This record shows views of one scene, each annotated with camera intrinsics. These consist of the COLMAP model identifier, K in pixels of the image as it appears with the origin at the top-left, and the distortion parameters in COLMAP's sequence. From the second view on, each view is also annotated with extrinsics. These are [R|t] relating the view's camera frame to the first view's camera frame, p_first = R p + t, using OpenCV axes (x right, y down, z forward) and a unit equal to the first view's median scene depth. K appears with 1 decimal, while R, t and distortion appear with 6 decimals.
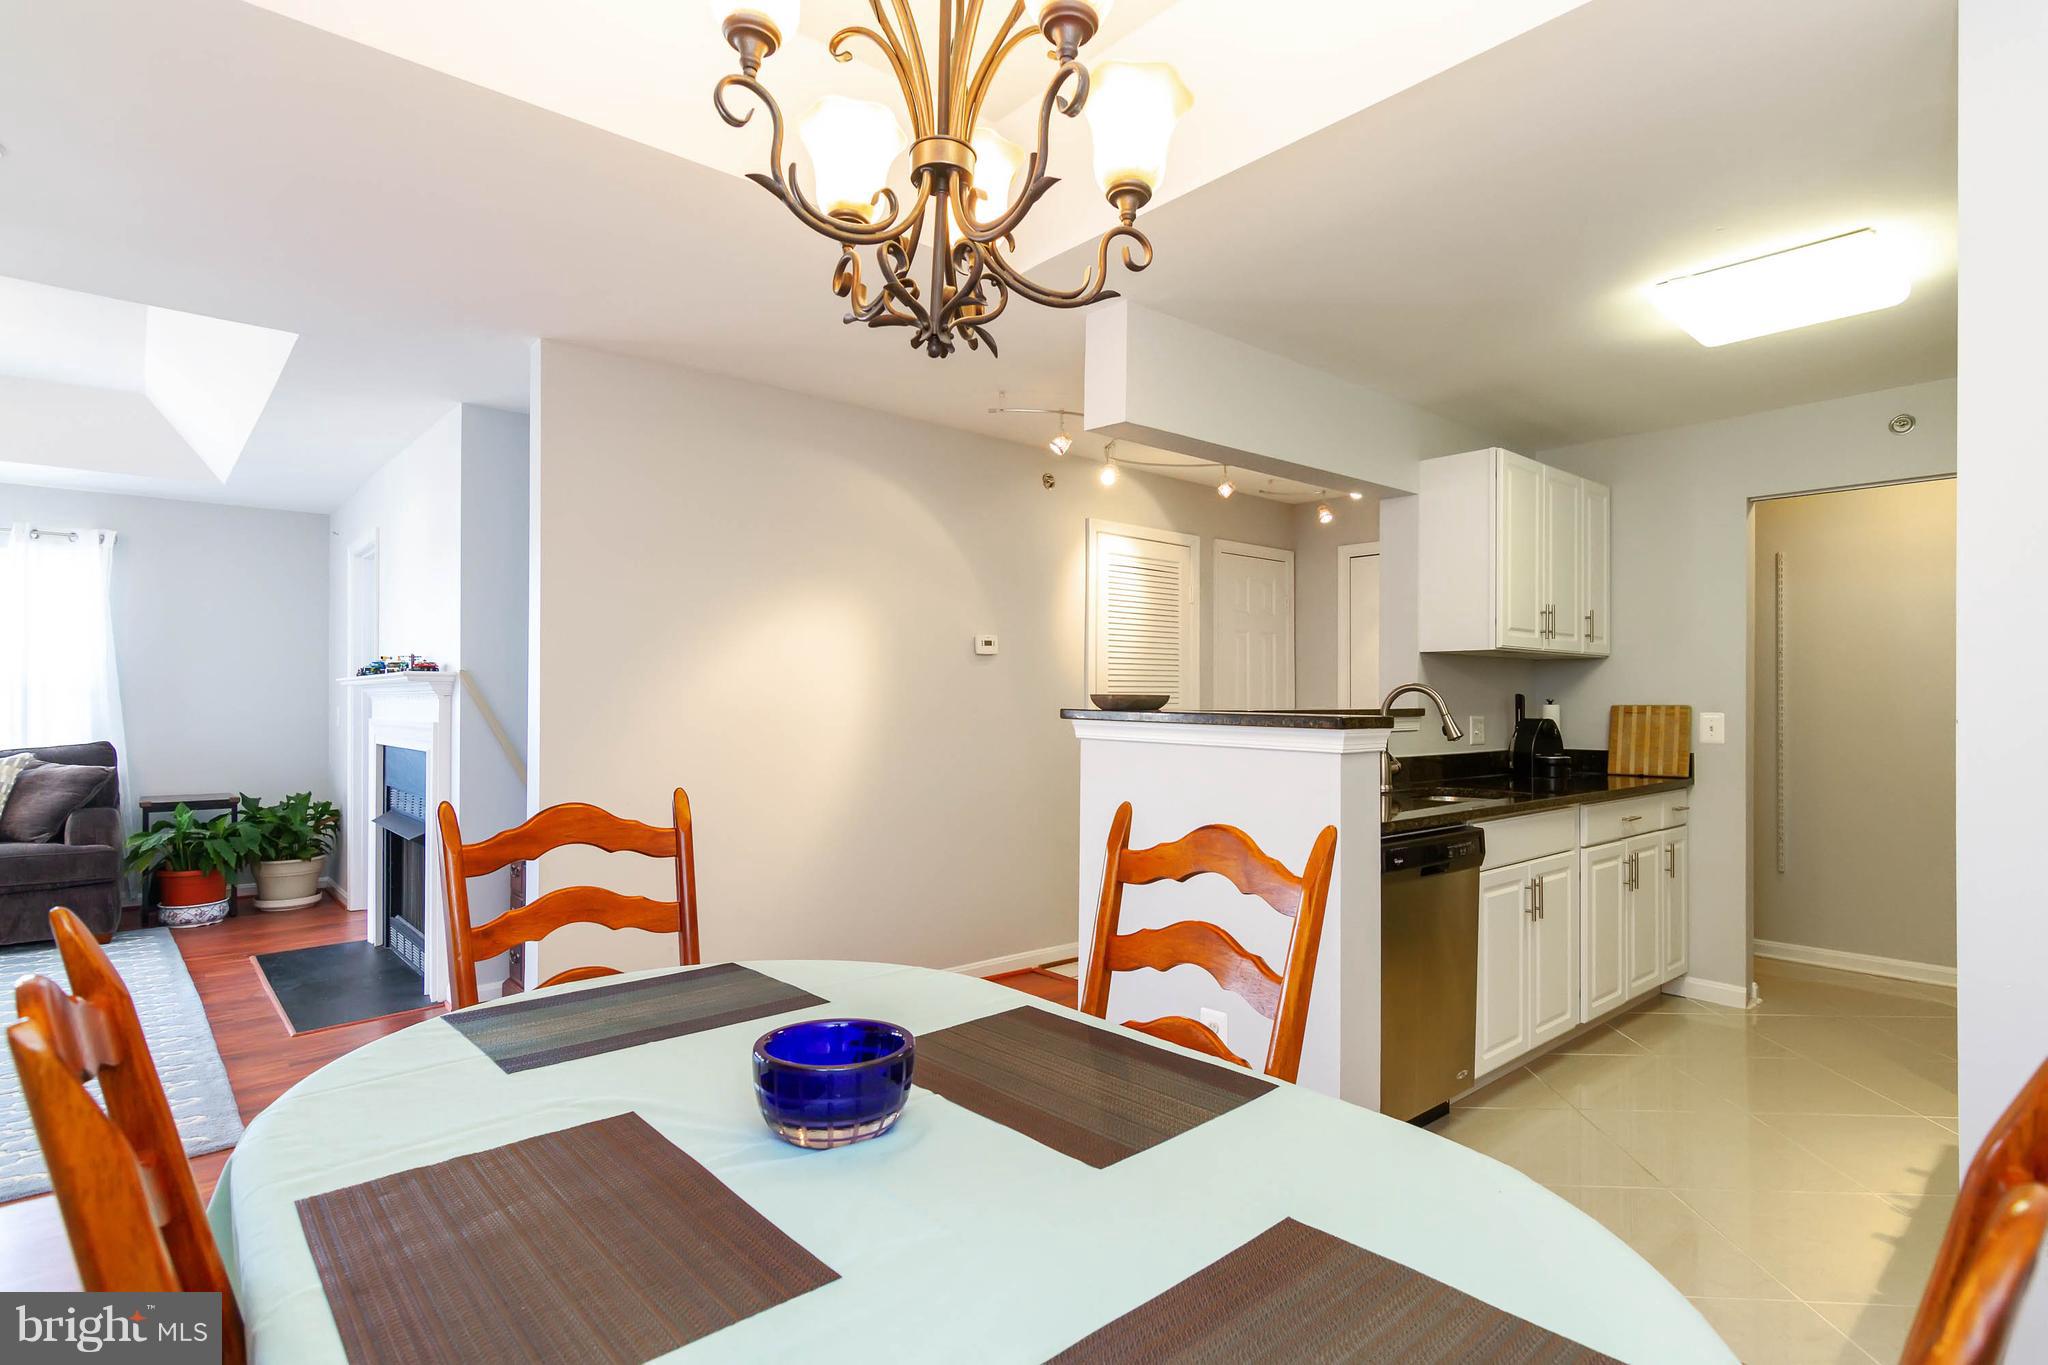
lens RADIAL K [[1035.2, 0, 1046.5], [0, 1035.2, 690.3], [0, 0, 1]] dist [0.001636, 0.000784]
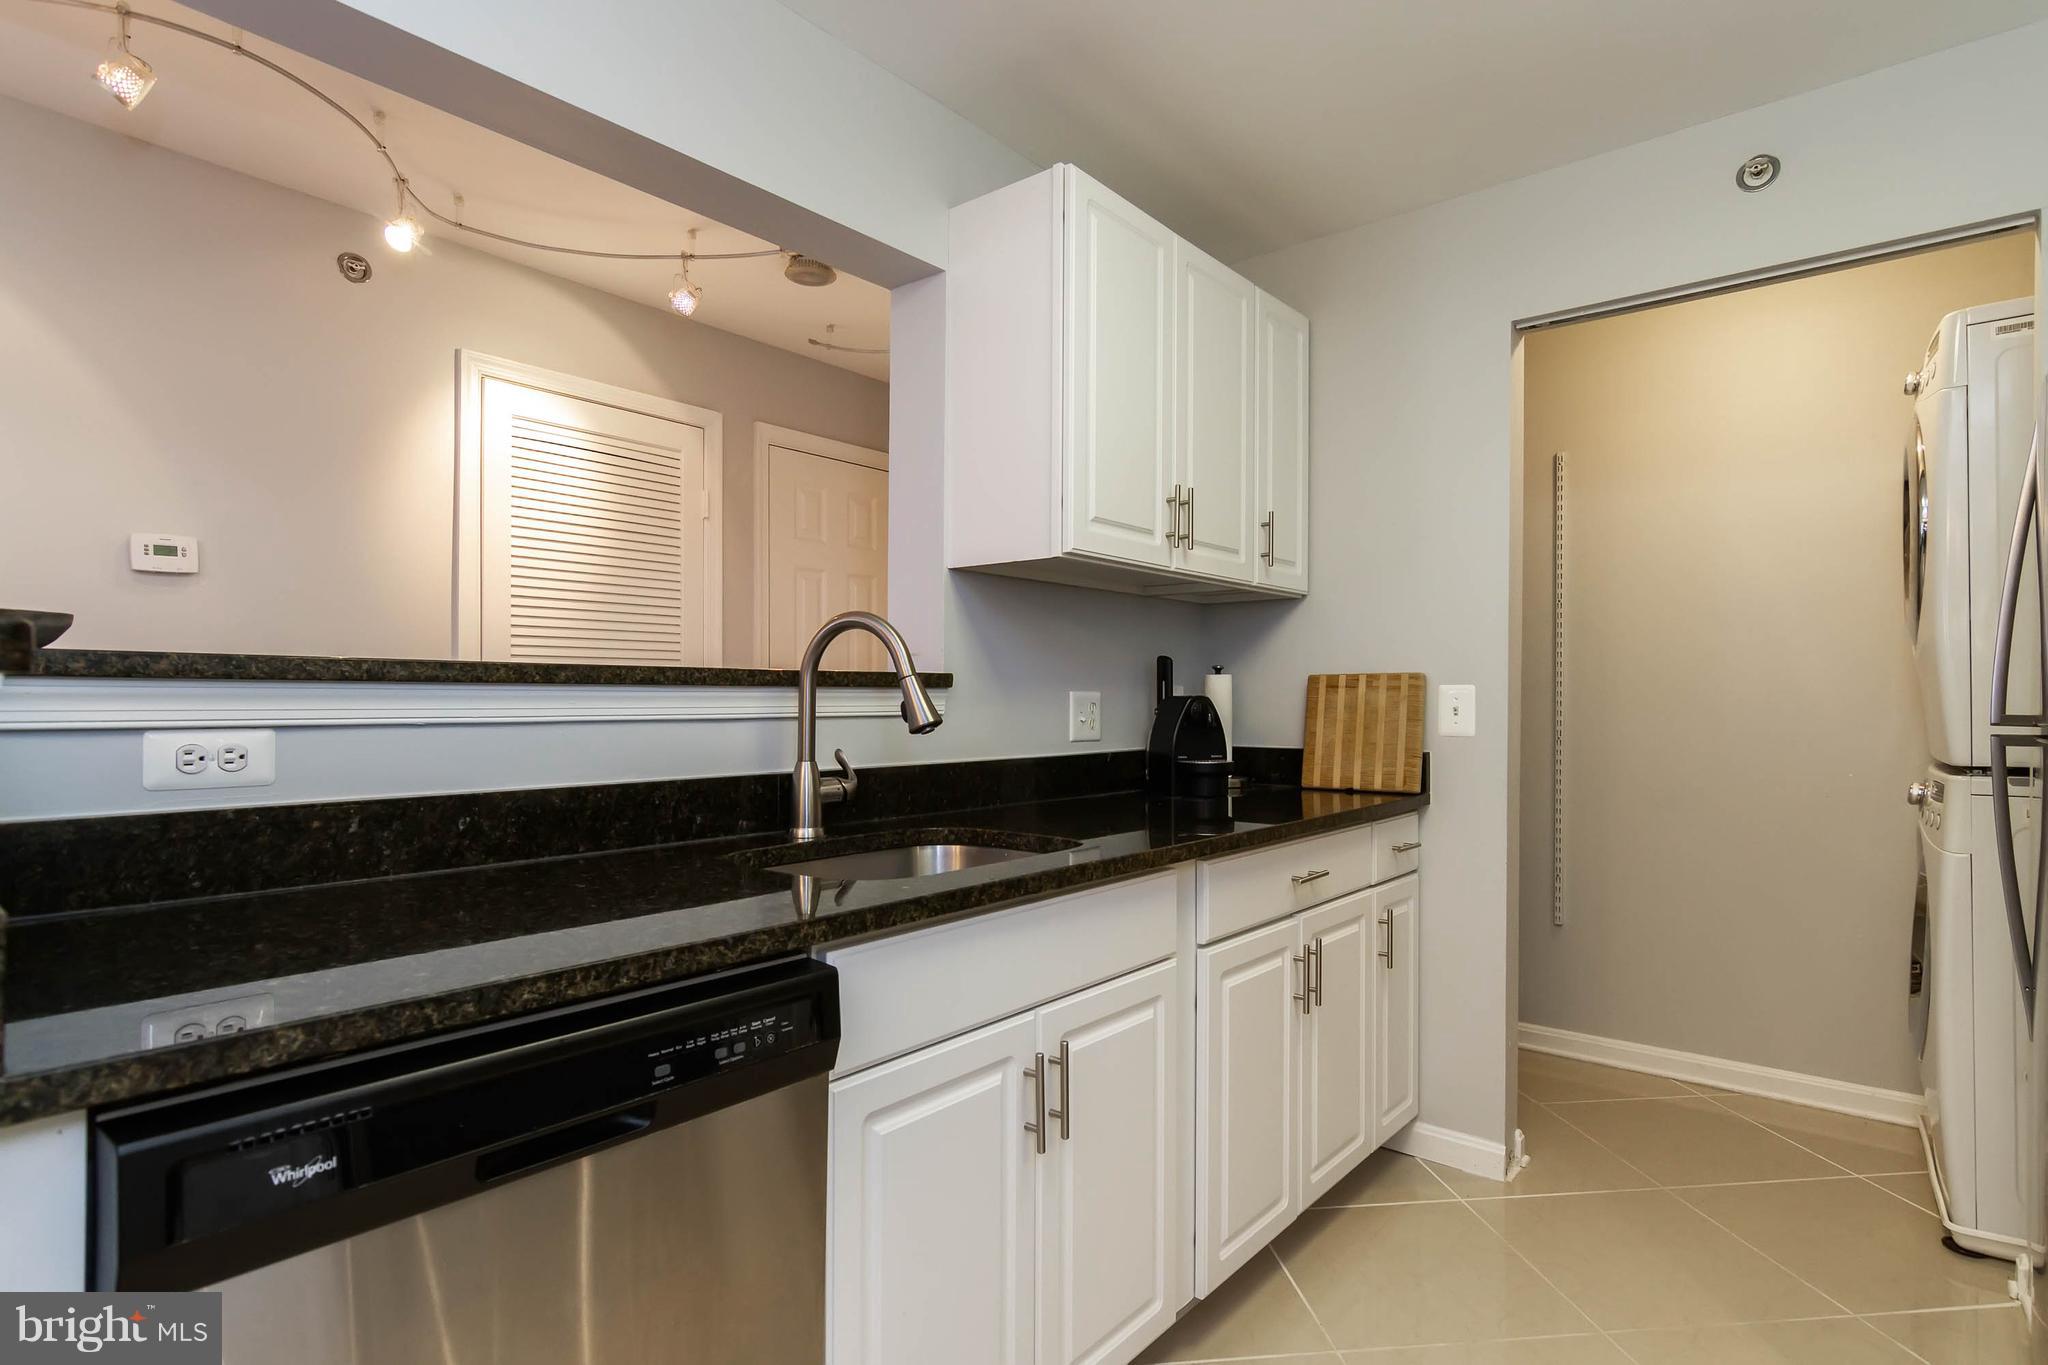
lens RADIAL K [[1039.6, 0, 1042.1], [0, 1039.6, 700.9], [0, 0, 1]] dist [0.000653, 0.001180]
pose [[0.987293, -0.000974, 0.158909, 0.301709], [-0.000978, 0.999925, 0.012208, 0.023074], [-0.158909, -0.012208, 0.987218, 0.432255]]
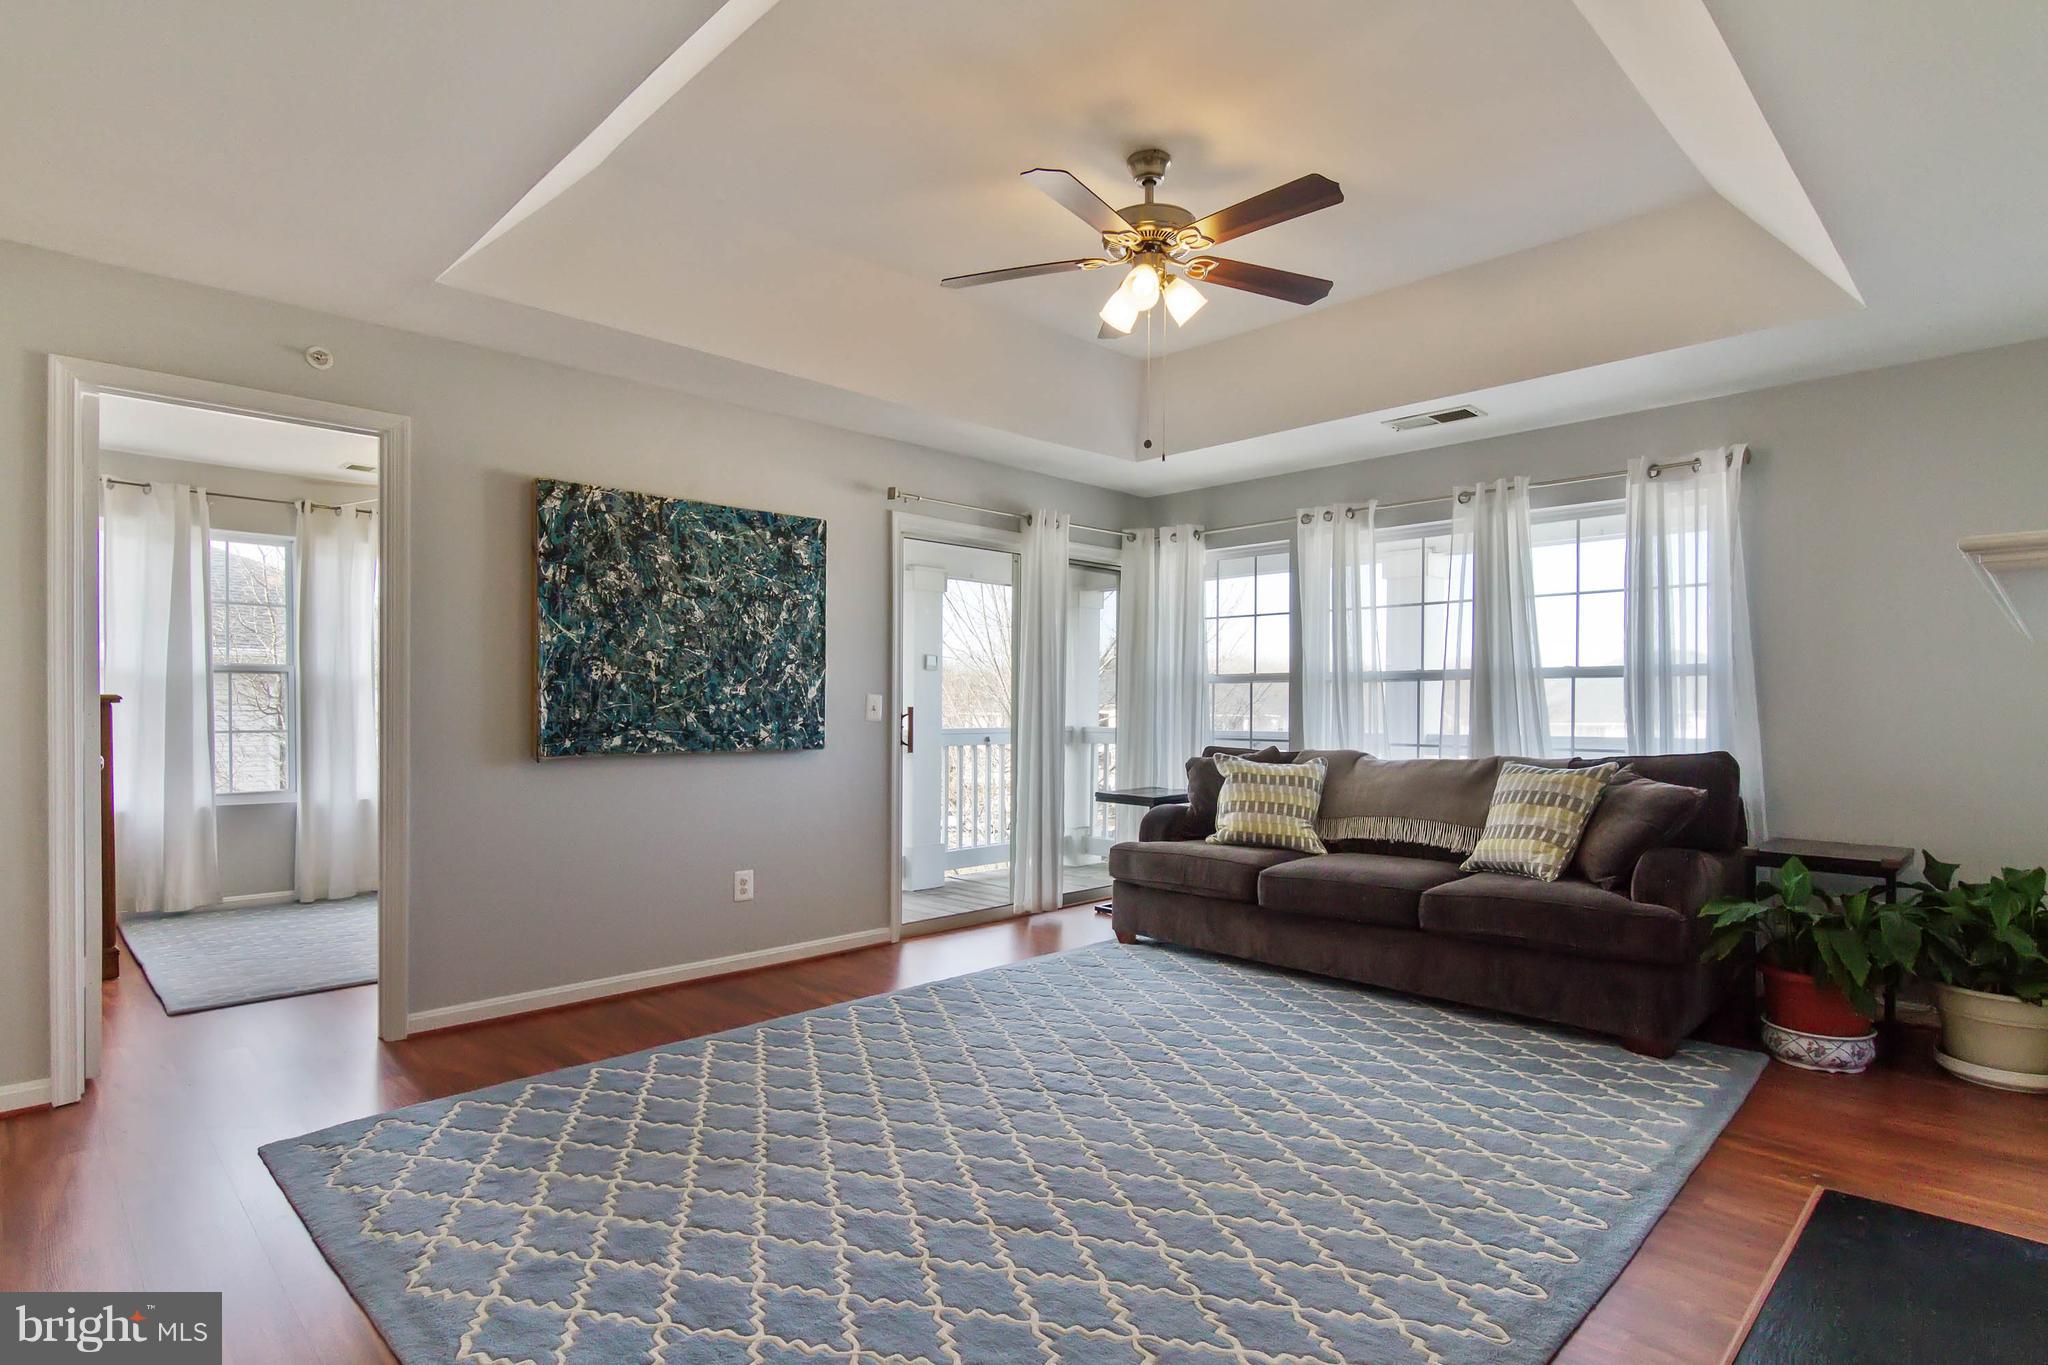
lens RADIAL K [[1048.4, 0, 1045.8], [0, 1048.4, 720.8], [0, 0, 1]] dist [0.000123, 0.000484]
pose [[0.057870, 0.009135, -0.998282, -0.312592], [0.003797, 0.999949, 0.009371, 0.026772], [0.998317, -0.004332, 0.057832, 0.665219]]
